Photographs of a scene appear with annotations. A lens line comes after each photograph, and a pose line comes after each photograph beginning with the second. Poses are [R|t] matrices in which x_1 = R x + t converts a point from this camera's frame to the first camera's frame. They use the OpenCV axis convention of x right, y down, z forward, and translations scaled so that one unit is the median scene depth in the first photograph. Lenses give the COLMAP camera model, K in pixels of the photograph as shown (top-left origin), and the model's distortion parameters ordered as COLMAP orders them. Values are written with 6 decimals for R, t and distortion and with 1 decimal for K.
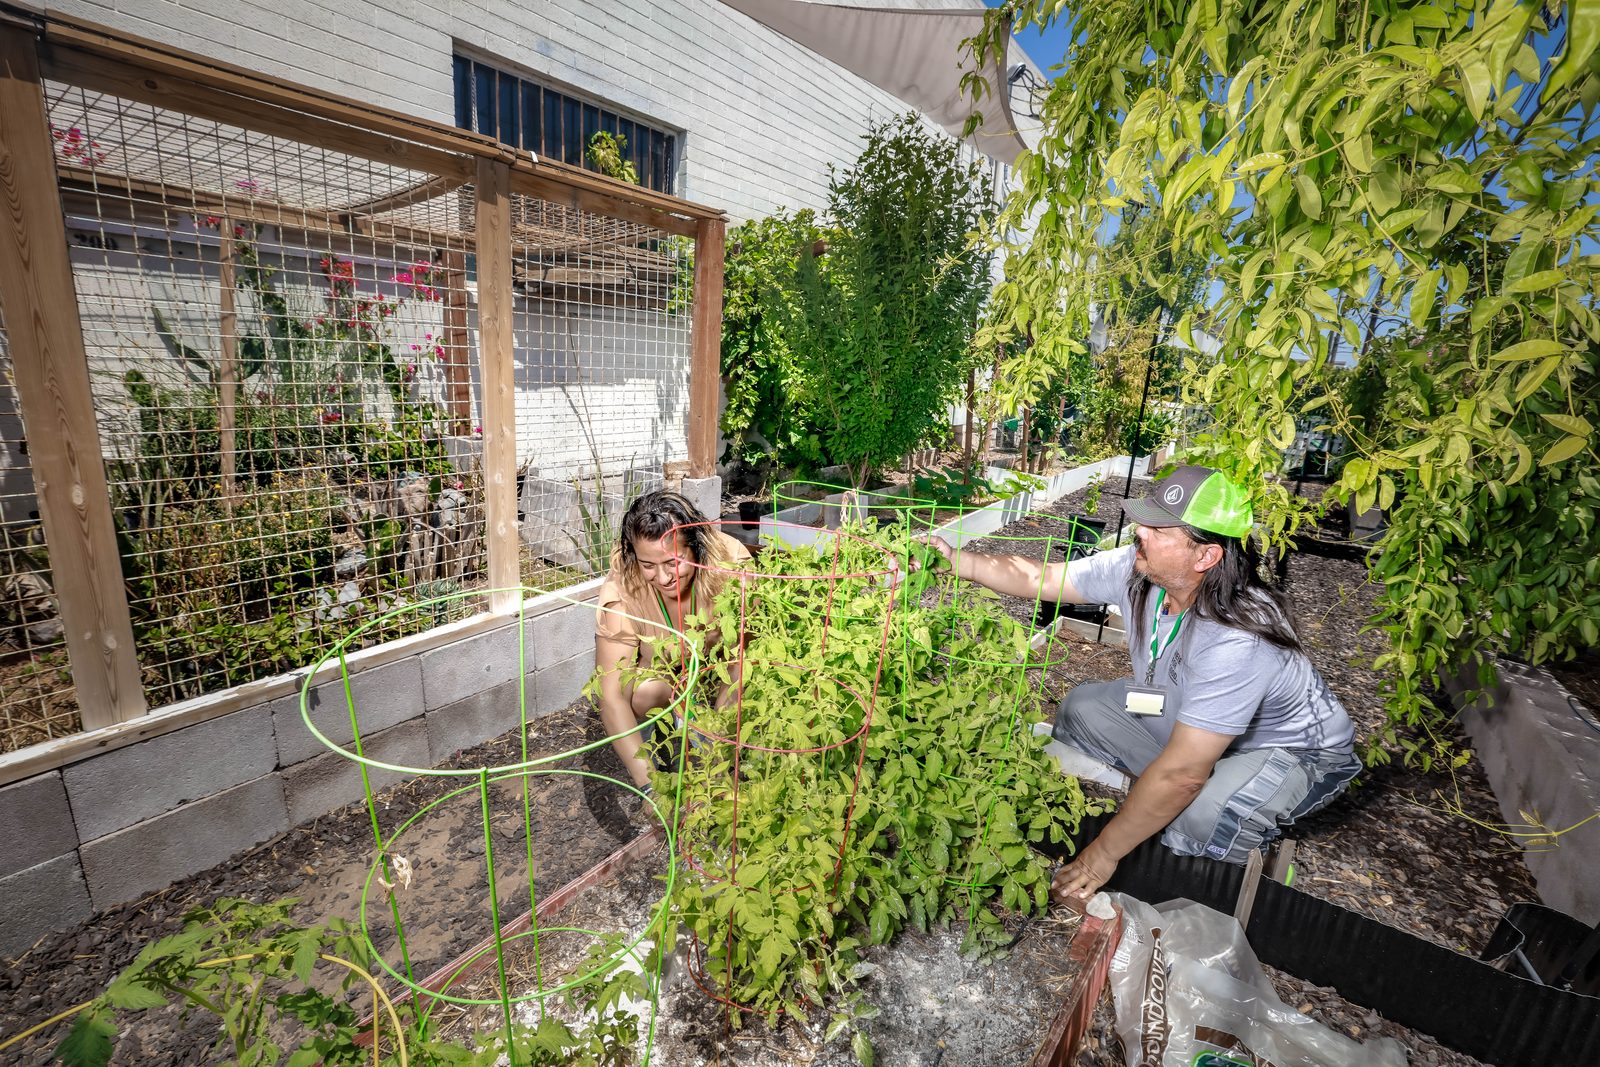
lens RADIAL K [[719.2, 0, 800.0], [0, 719.2, 533.5], [0, 0, 1]] dist [-0.047089, 0.013494]
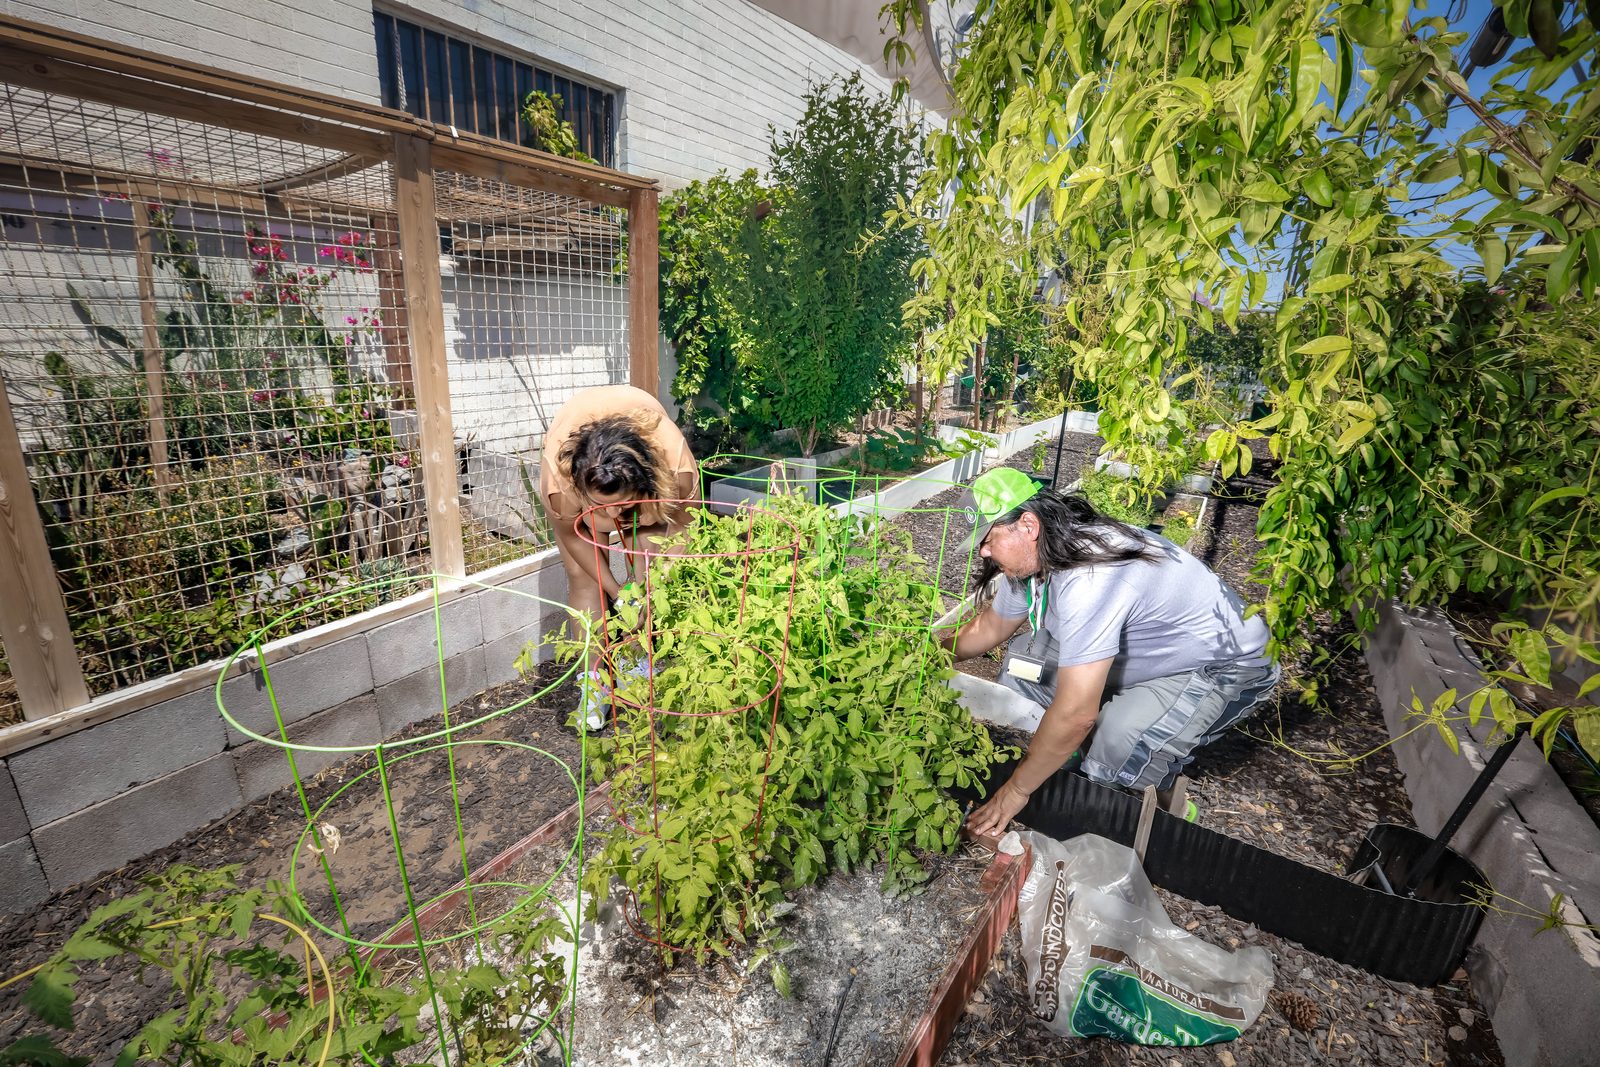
lens RADIAL K [[719.2, 0, 800.0], [0, 719.2, 533.5], [0, 0, 1]] dist [-0.047089, 0.013494]
pose [[0.998643, -0.027553, 0.044188, 0.049214], [0.025002, 0.998045, 0.057289, -0.014959], [-0.045681, -0.056106, 0.997379, -0.038064]]
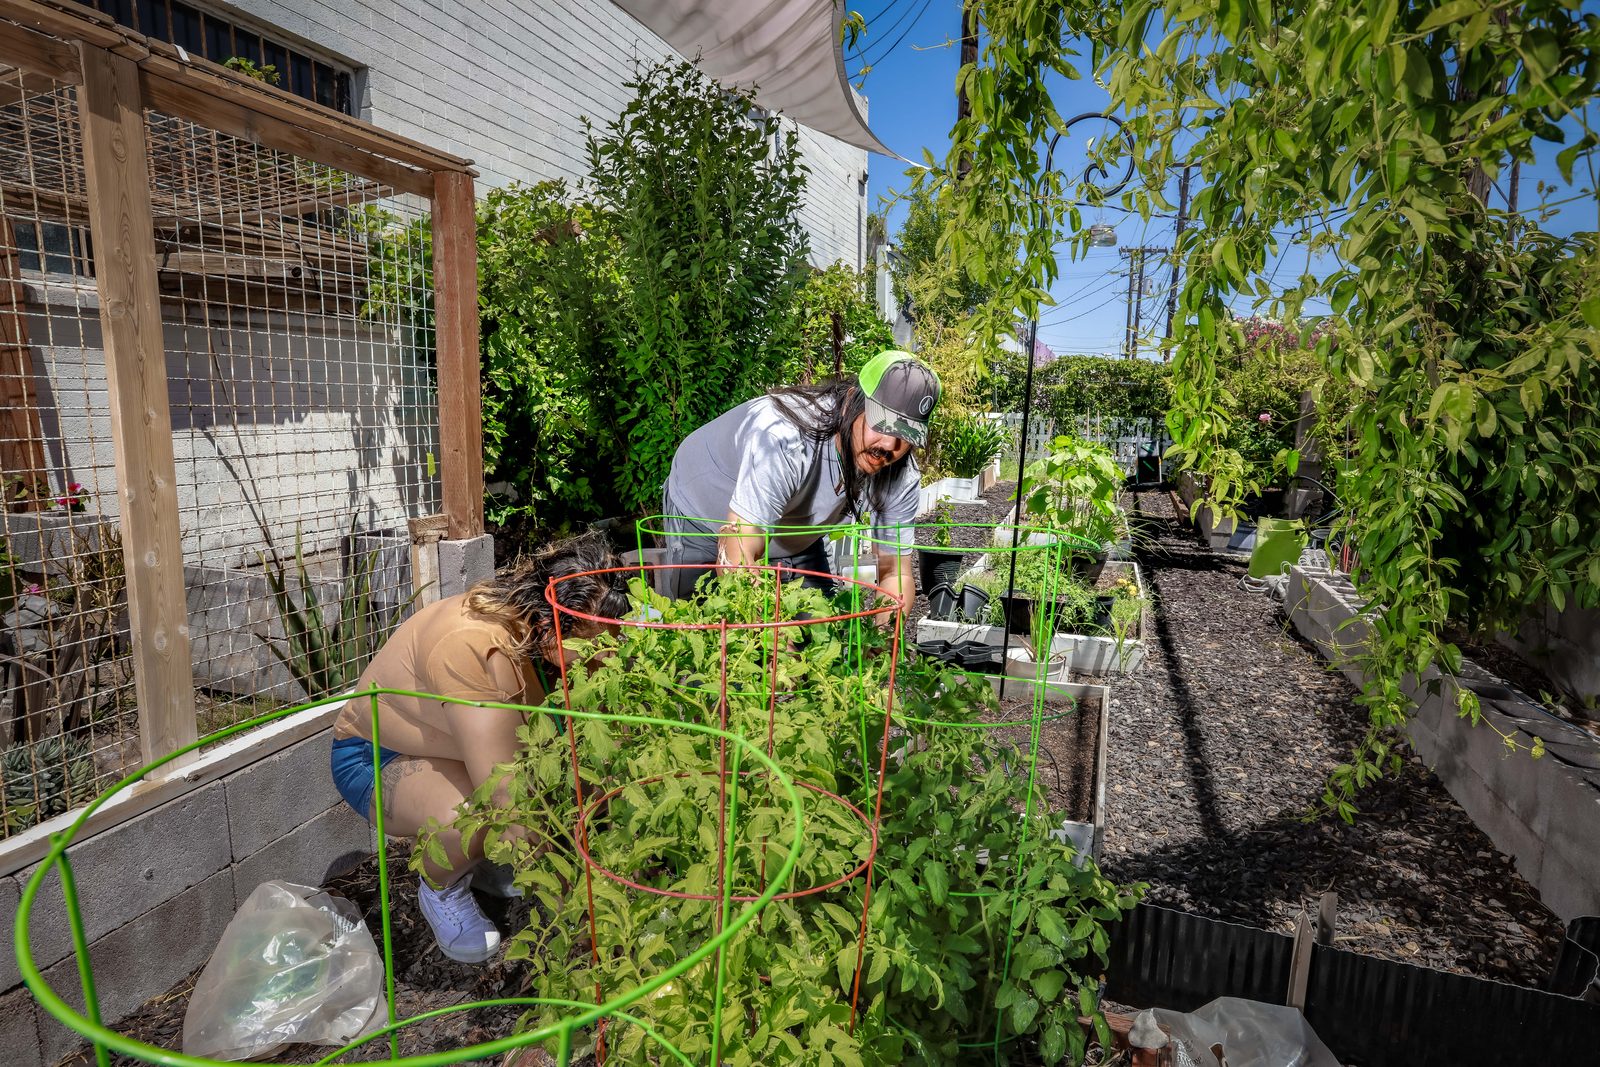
lens RADIAL K [[926.1, 0, 800.0], [0, 926.1, 533.5], [0, 0, 1]] dist [-0.028059, 0.028896]
pose [[0.955119, -0.091325, 0.281792, -0.114764], [0.113454, 0.991531, -0.063206, 0.016299], [-0.273633, 0.092340, 0.957391, 0.083226]]
